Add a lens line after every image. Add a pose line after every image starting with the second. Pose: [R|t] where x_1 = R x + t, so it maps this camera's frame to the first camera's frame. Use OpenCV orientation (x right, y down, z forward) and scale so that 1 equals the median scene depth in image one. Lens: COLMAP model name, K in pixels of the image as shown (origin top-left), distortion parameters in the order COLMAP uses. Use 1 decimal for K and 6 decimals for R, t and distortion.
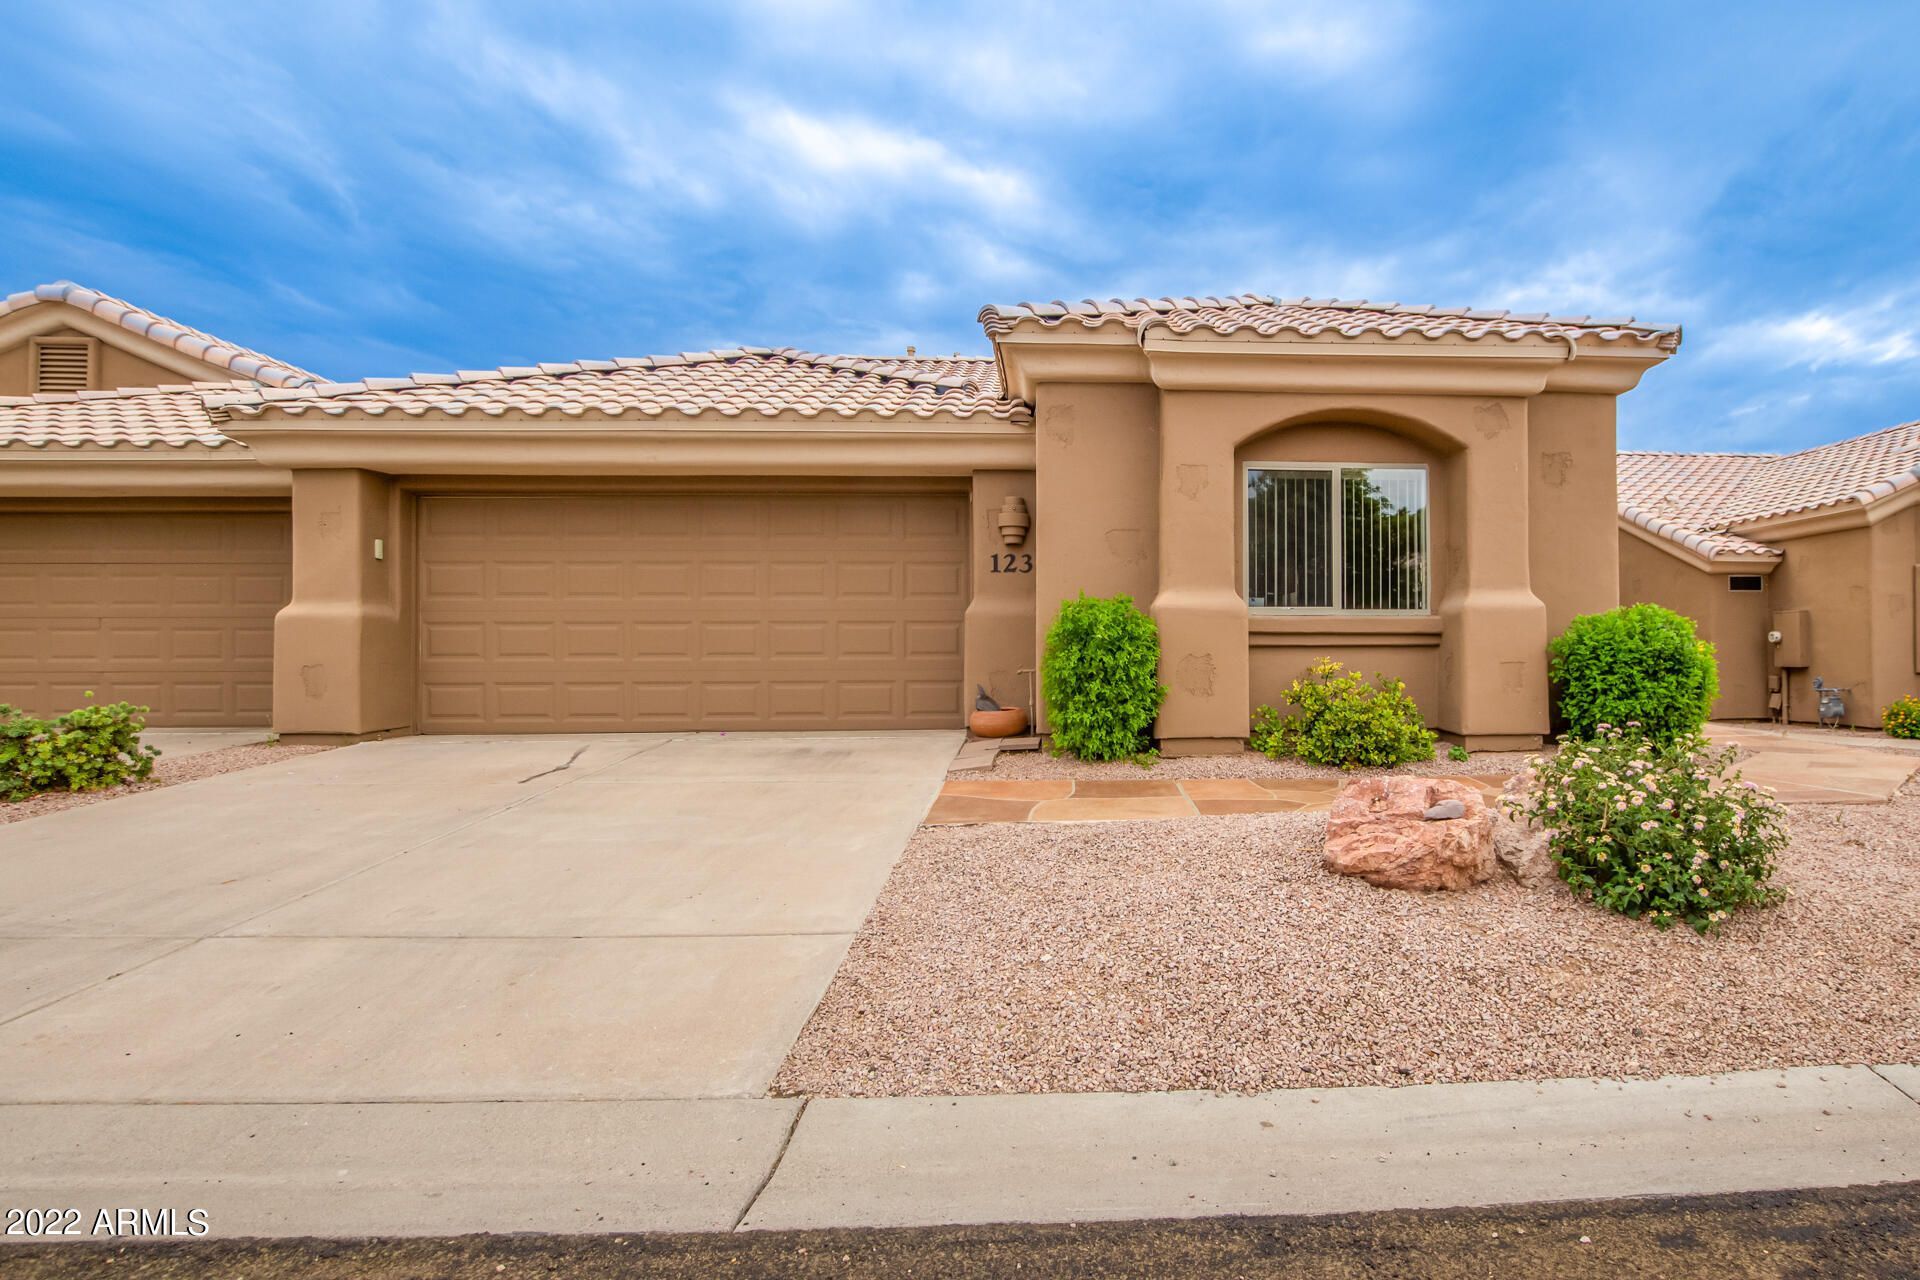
lens RADIAL K [[885.3, 0, 960.0], [0, 885.3, 640.0], [0, 0, 1]] dist [-0.025854, -0.000126]
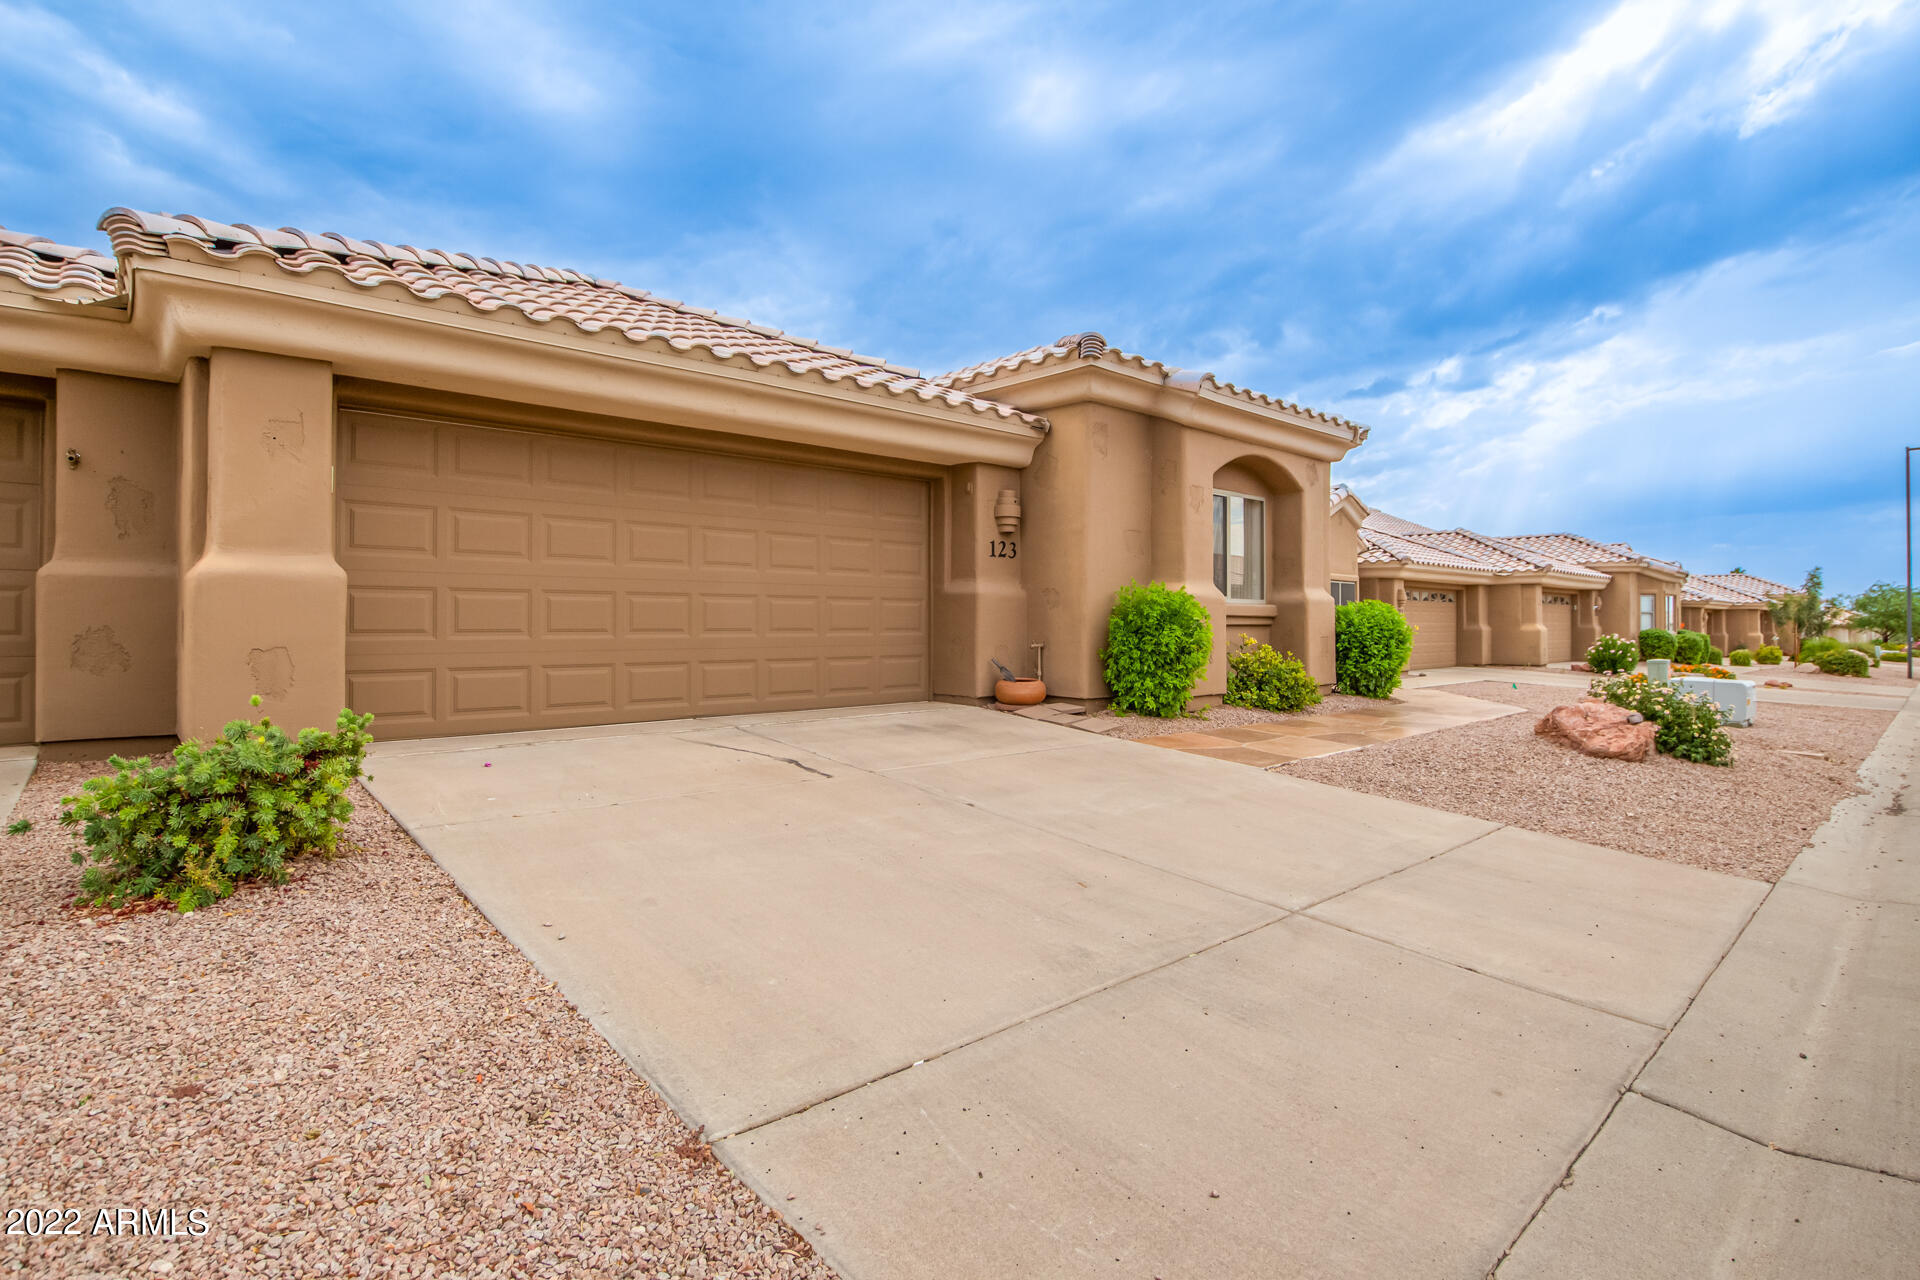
lens RADIAL K [[869.3, 0, 959.6], [0, 869.3, 608.2], [0, 0, 1]] dist [-0.015783, -0.000047]
pose [[0.807737, 0.016173, 0.589321, -0.632490], [-0.011052, 0.999863, -0.012292, 0.001516], [-0.589439, 0.003416, 0.807806, 0.145419]]
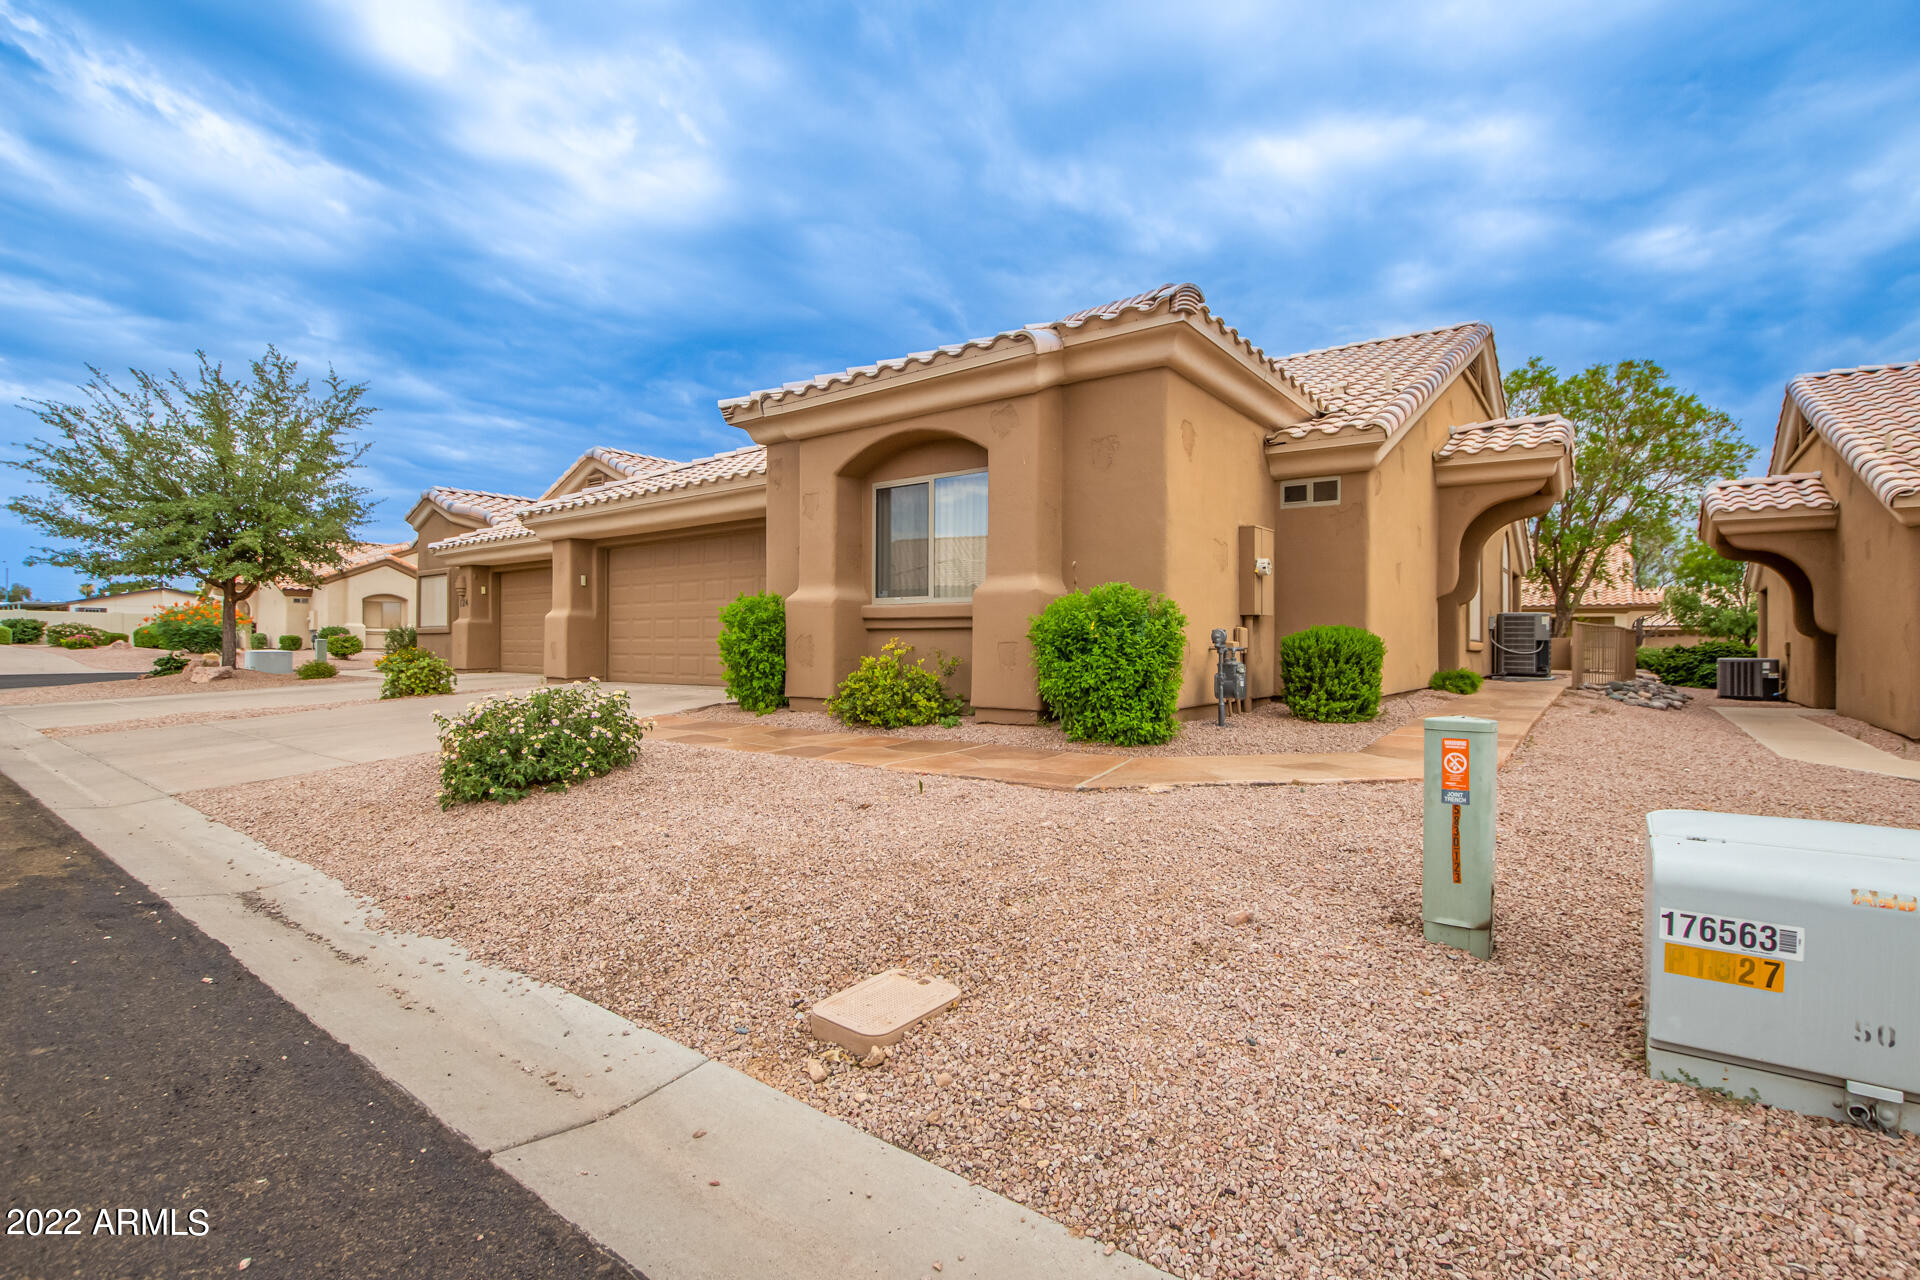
lens RADIAL K [[883.6, 0, 960.1], [0, 883.6, 663.2], [0, 0, 1]] dist [-0.015421, 0.000053]
pose [[0.748798, 0.022545, -0.662415, 1.170000], [-0.028627, 0.999589, 0.001662, 0.045138], [0.662180, 0.017718, 0.749135, 0.132091]]
